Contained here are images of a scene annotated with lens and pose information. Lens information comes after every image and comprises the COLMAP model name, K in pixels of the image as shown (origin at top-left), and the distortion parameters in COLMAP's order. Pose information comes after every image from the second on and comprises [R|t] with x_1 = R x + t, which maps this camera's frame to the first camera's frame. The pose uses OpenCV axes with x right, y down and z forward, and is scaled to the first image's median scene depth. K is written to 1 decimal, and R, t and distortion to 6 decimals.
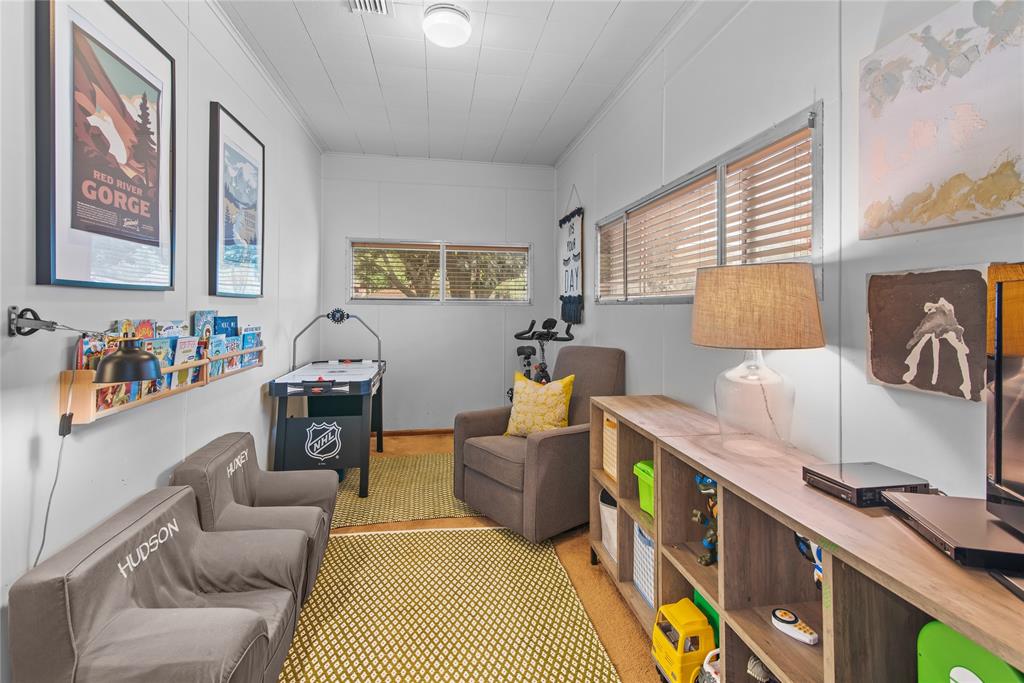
lens RADIAL K [[460.5, 0, 512.6], [0, 460.5, 335.4], [0, 0, 1]] dist [0.000466, 0.000003]
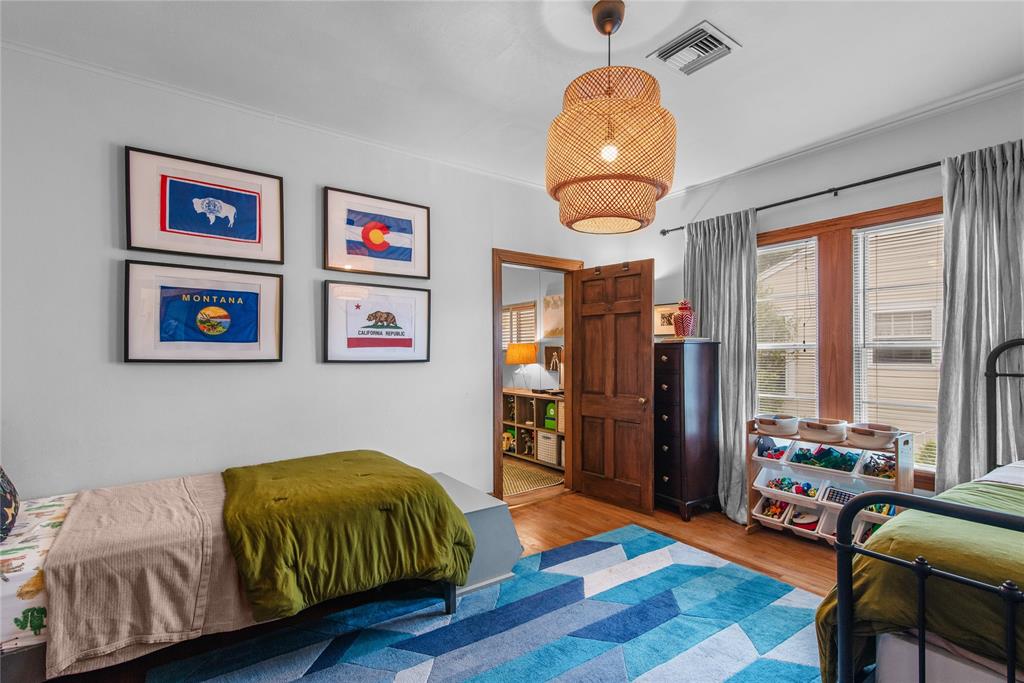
lens RADIAL K [[460.5, 0, 512.6], [0, 460.5, 350.1], [0, 0, 1]] dist [0.000466, 0.000003]
pose [[0.901950, -0.002526, 0.431832, -1.466053], [0.006569, 0.999947, -0.007870, -0.063045], [-0.431790, 0.009935, 0.901920, -2.953918]]
